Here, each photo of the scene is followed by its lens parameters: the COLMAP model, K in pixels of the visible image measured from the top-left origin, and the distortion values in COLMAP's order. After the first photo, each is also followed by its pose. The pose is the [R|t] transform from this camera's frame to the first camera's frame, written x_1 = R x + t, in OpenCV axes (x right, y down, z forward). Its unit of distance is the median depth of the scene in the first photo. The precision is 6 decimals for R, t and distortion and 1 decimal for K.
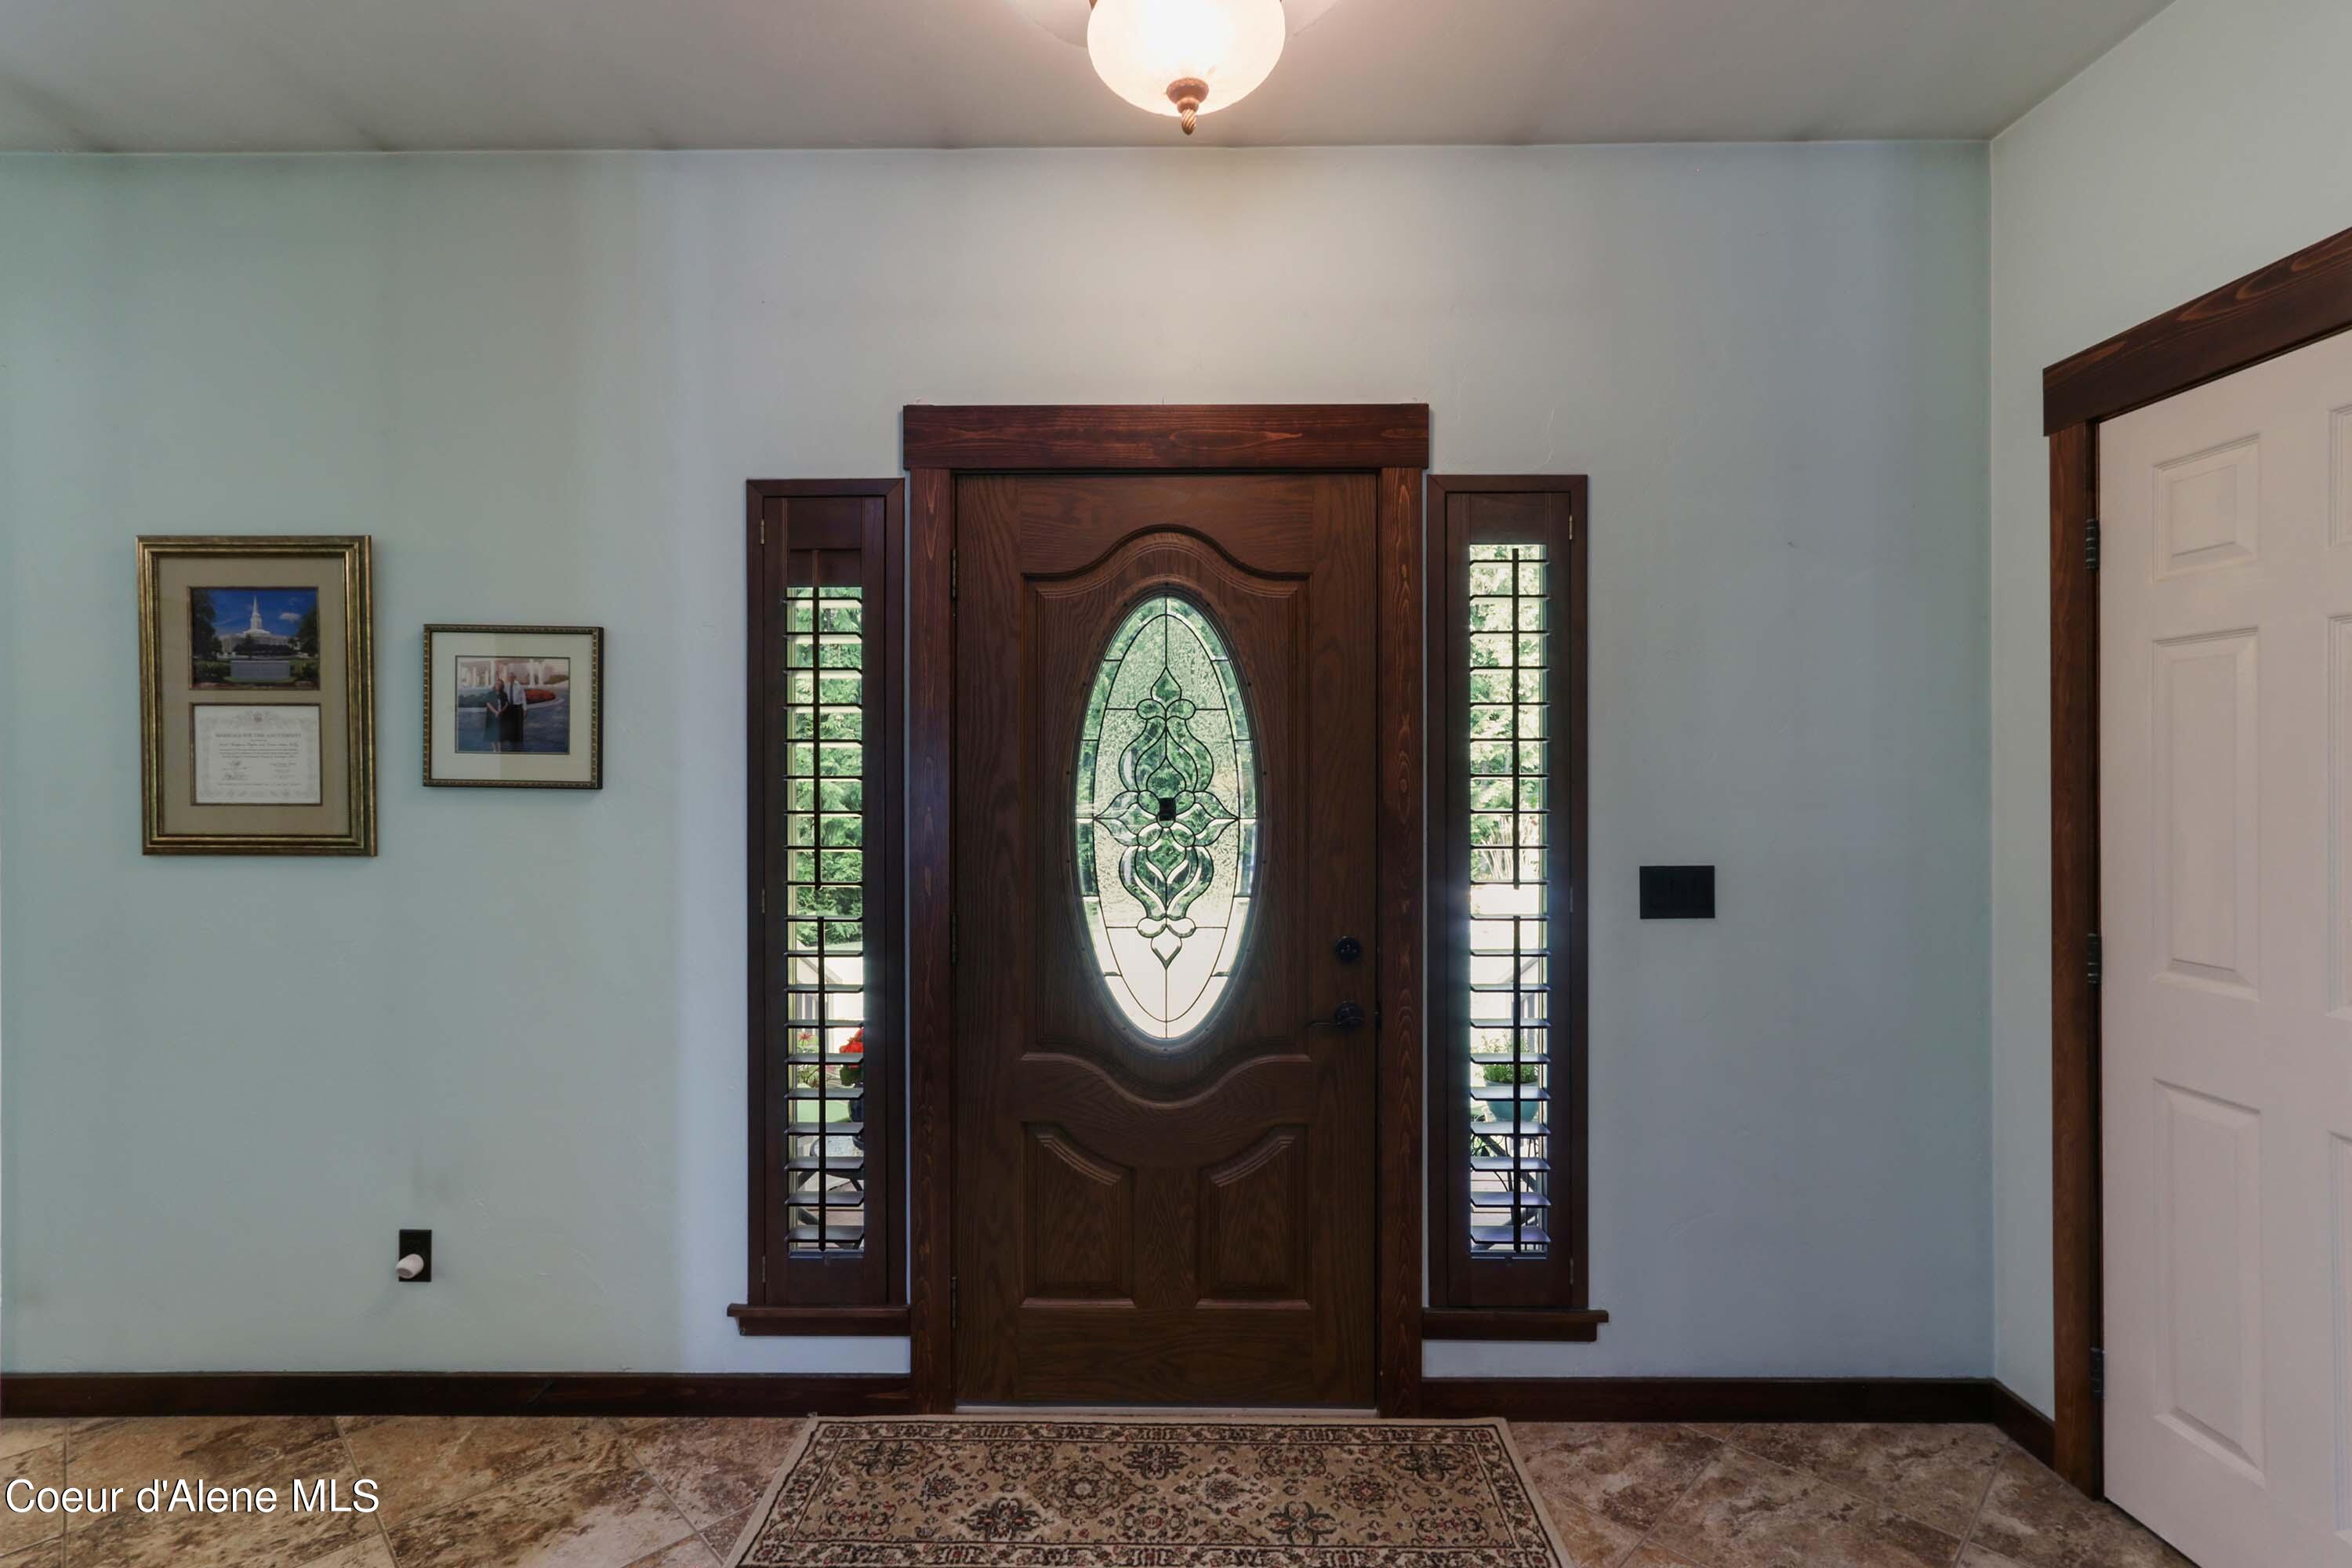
lens RADIAL K [[1098.6, 0, 1150.7], [0, 1098.6, 774.3], [0, 0, 1]] dist [0.002870, 0.000756]
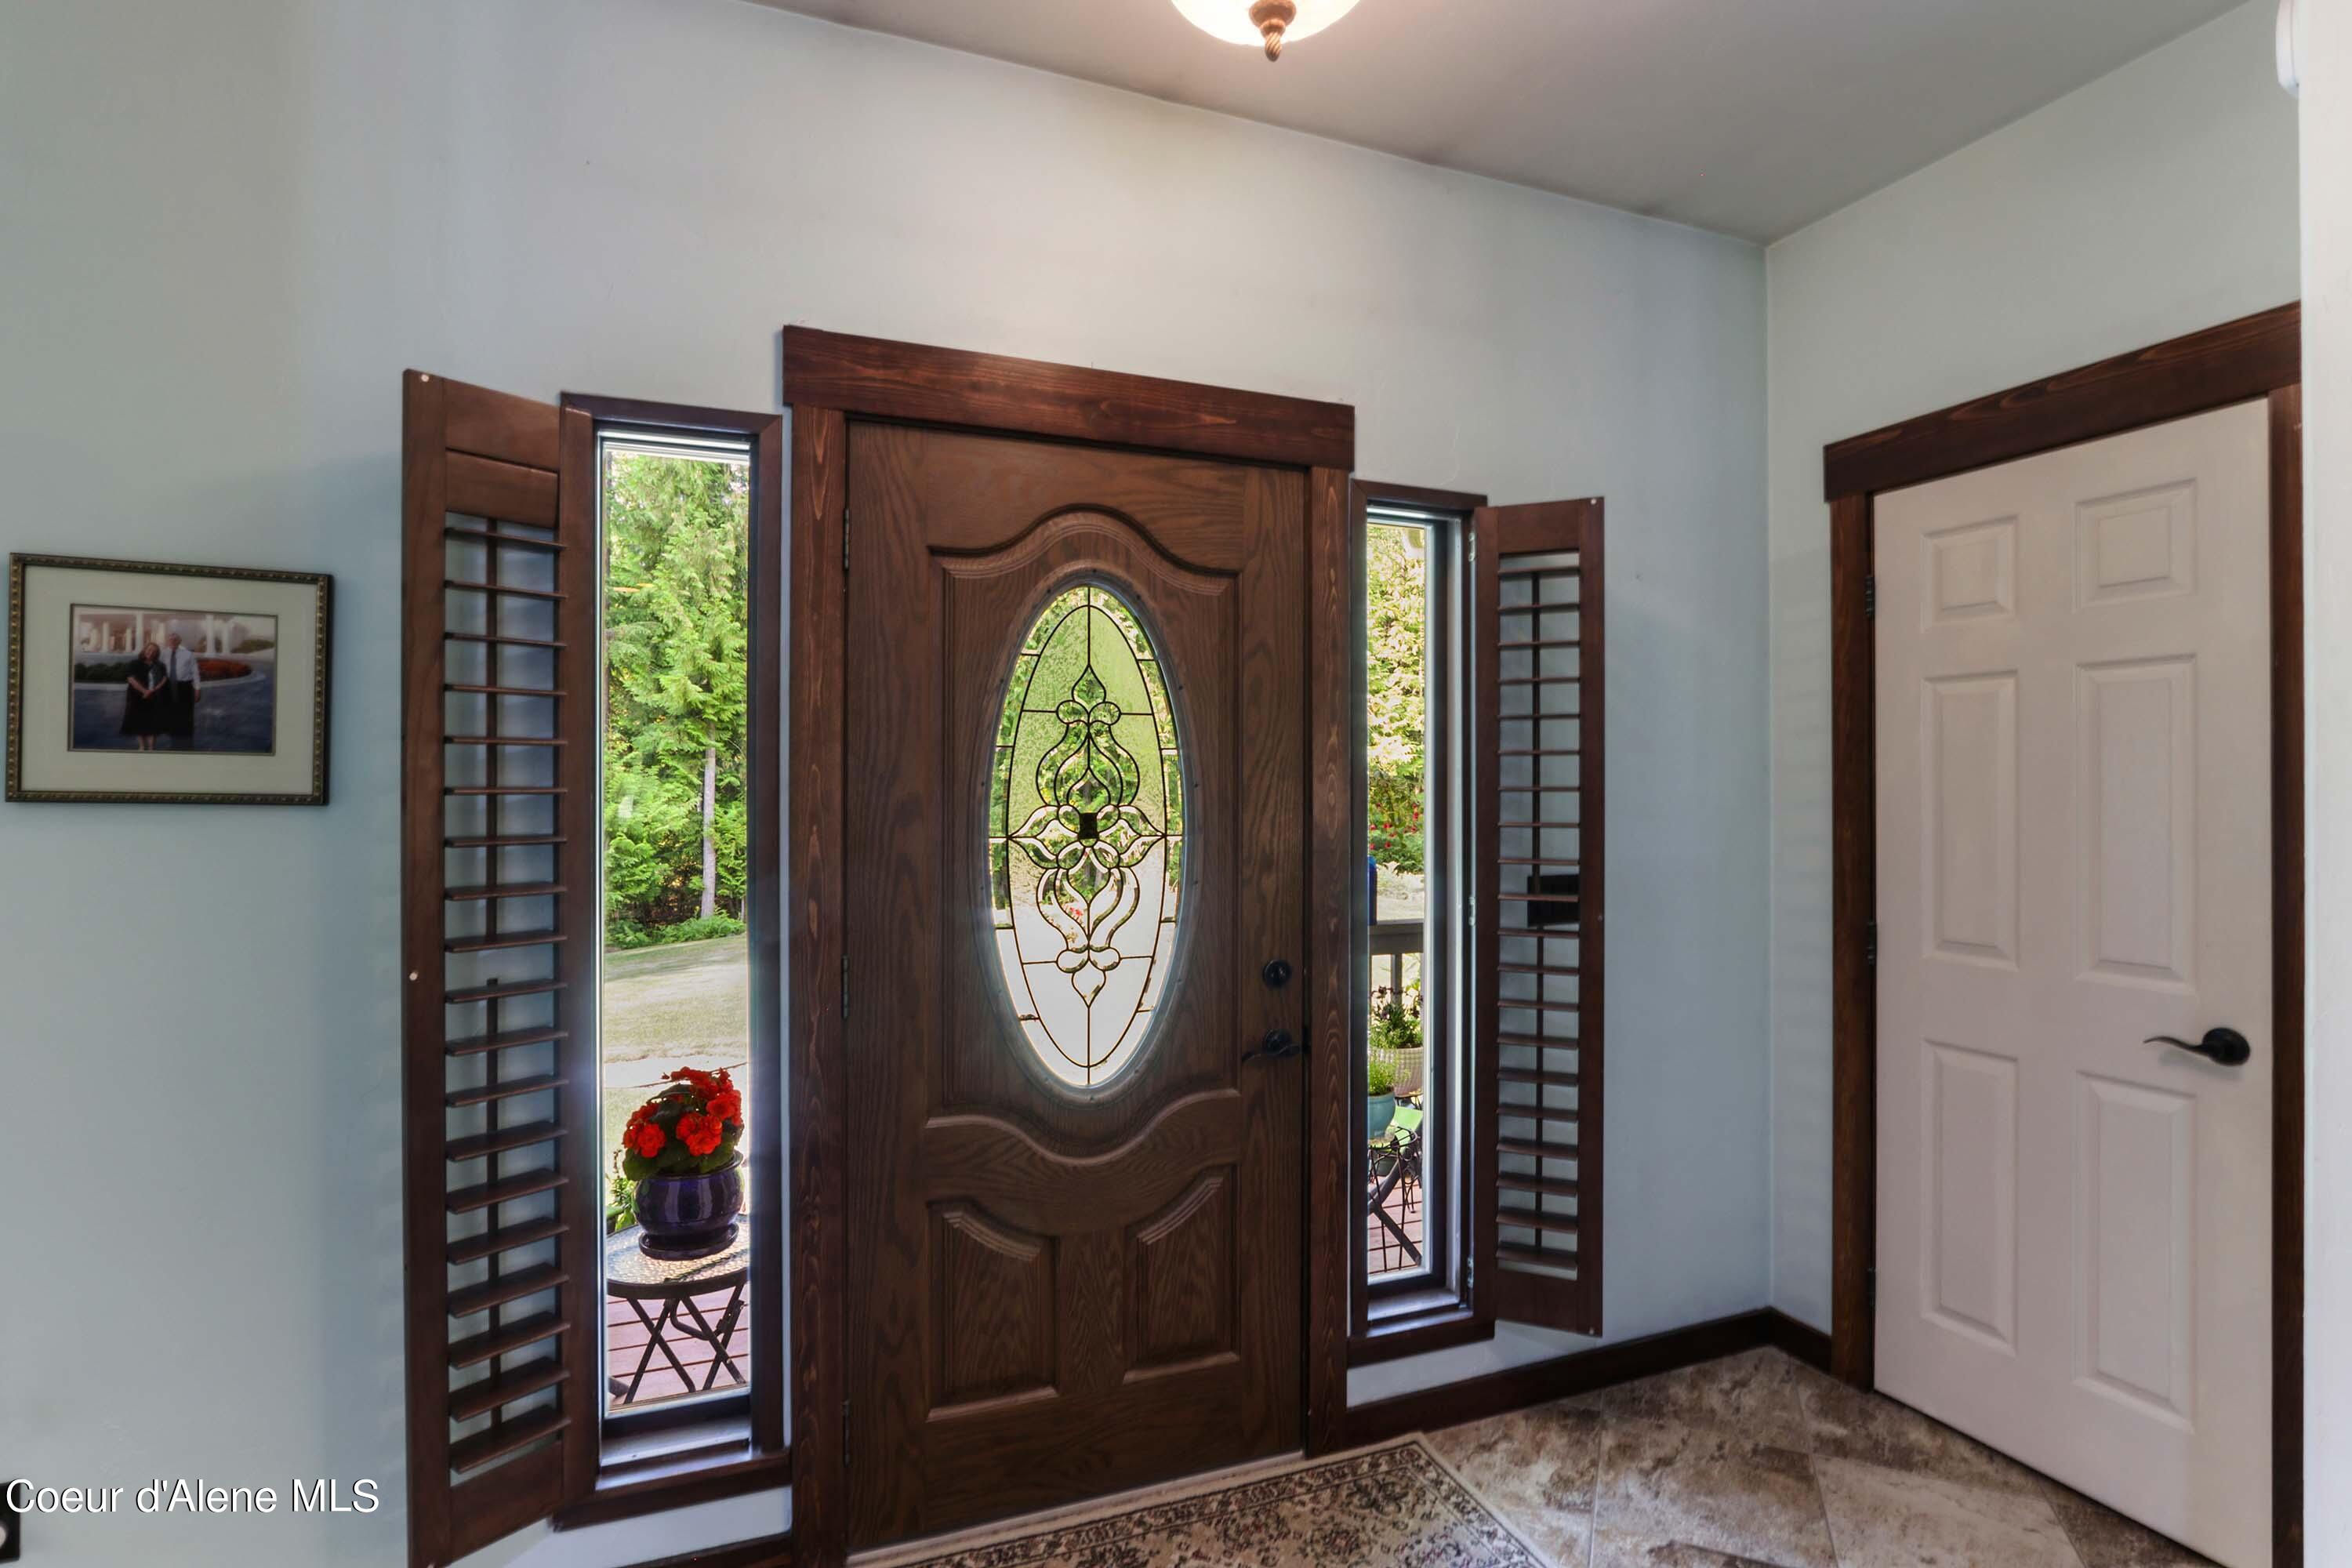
lens RADIAL K [[1114.9, 0, 1176.0], [0, 1114.9, 784.0], [0, 0, 1]] dist [-0.018739, 0.000294]
pose [[0.929616, 0.003684, 0.368511, -0.256010], [-0.002454, 0.999990, -0.003806, 0.001381], [-0.368522, 0.002634, 0.929615, 0.145188]]
